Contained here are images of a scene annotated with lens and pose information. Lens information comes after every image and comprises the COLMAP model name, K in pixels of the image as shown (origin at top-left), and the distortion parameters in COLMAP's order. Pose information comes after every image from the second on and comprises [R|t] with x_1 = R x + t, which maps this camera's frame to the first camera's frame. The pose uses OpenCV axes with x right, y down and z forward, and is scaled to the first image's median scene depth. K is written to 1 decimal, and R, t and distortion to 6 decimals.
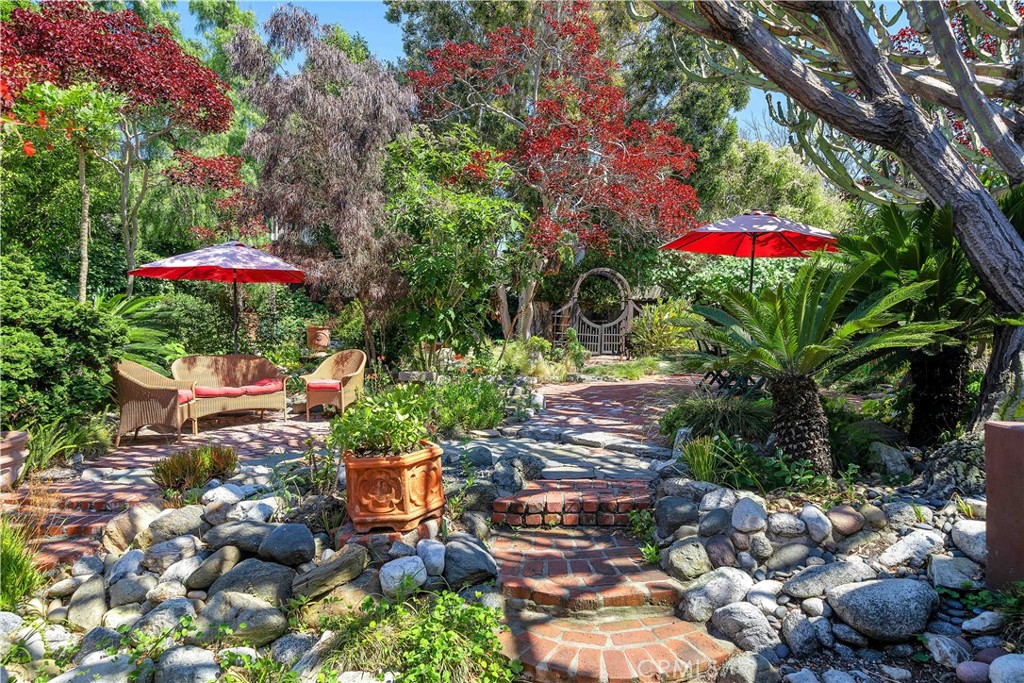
lens RADIAL K [[551.7, 0, 511.5], [0, 551.7, 343.6], [0, 0, 1]] dist [0.005159, -0.000622]
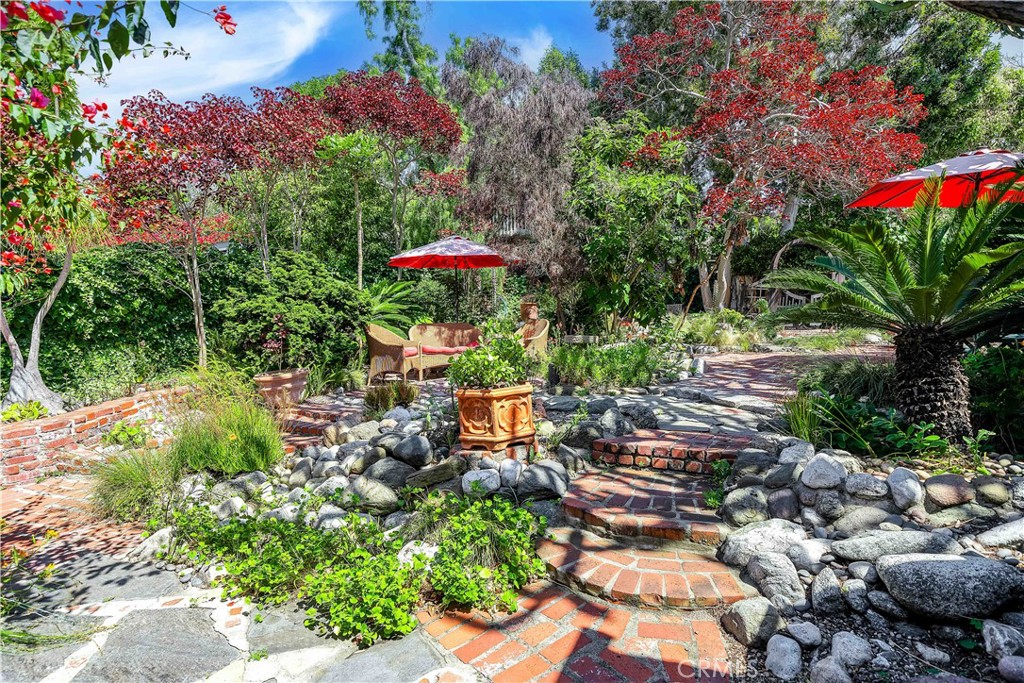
lens RADIAL K [[486.3, 0, 512.0], [0, 486.3, 339.9], [0, 0, 1]] dist [0.005412, 0.000561]
pose [[0.911276, 0.011036, -0.411647, 0.148164], [0.004475, 0.999316, 0.036698, 0.028523], [0.411771, -0.035284, 0.910604, 0.021872]]
